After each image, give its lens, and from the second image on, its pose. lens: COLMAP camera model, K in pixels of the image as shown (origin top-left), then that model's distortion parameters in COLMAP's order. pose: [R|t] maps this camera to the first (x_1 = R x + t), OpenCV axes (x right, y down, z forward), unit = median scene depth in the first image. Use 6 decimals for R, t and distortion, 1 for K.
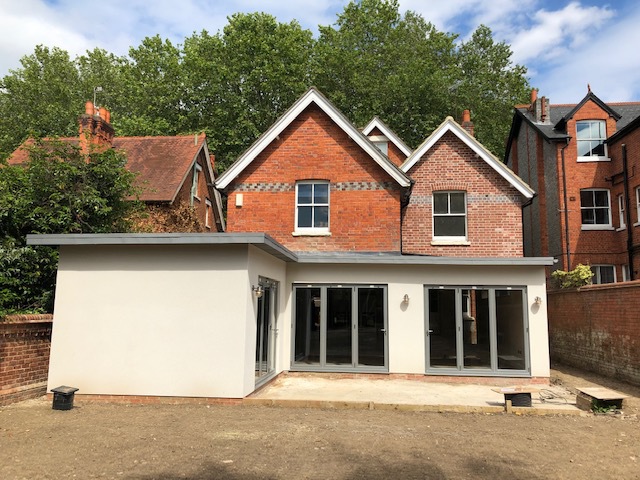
lens RADIAL K [[524.7, 0, 320.0], [0, 524.7, 231.4], [0, 0, 1]] dist [0.041130, -0.041058]
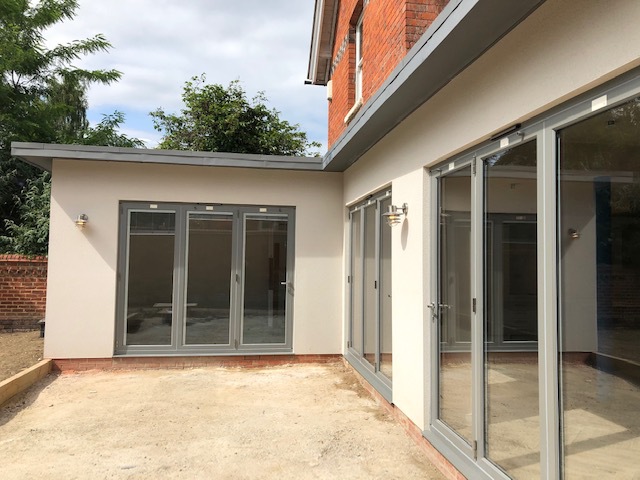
lens RADIAL K [[524.7, 0, 320.0], [0, 524.7, 231.4], [0, 0, 1]] dist [0.041130, -0.041058]
pose [[0.258063, -0.064114, -0.963998, 0.477923], [0.120146, 0.992180, -0.033825, 0.138191], [0.958629, -0.107091, 0.263748, 0.805049]]
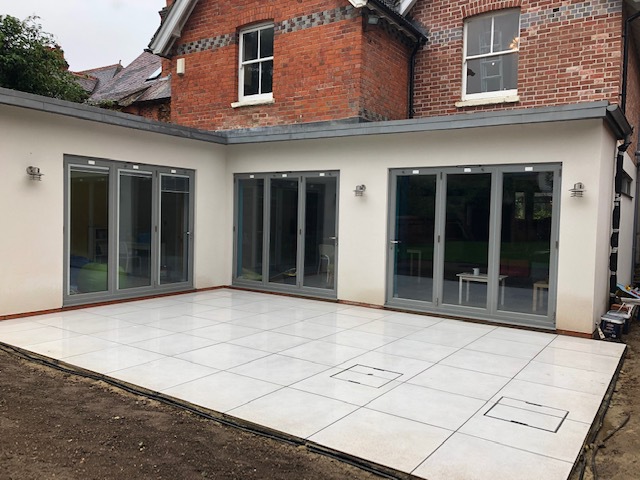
lens RADIAL K [[524.7, 0, 320.0], [0, 524.7, 231.4], [0, 0, 1]] dist [0.041130, -0.041058]
pose [[0.884215, 0.023911, -0.466467, 0.398967], [0.051772, 0.987518, 0.148757, 0.075187], [0.464201, -0.155683, 0.871940, 0.392671]]
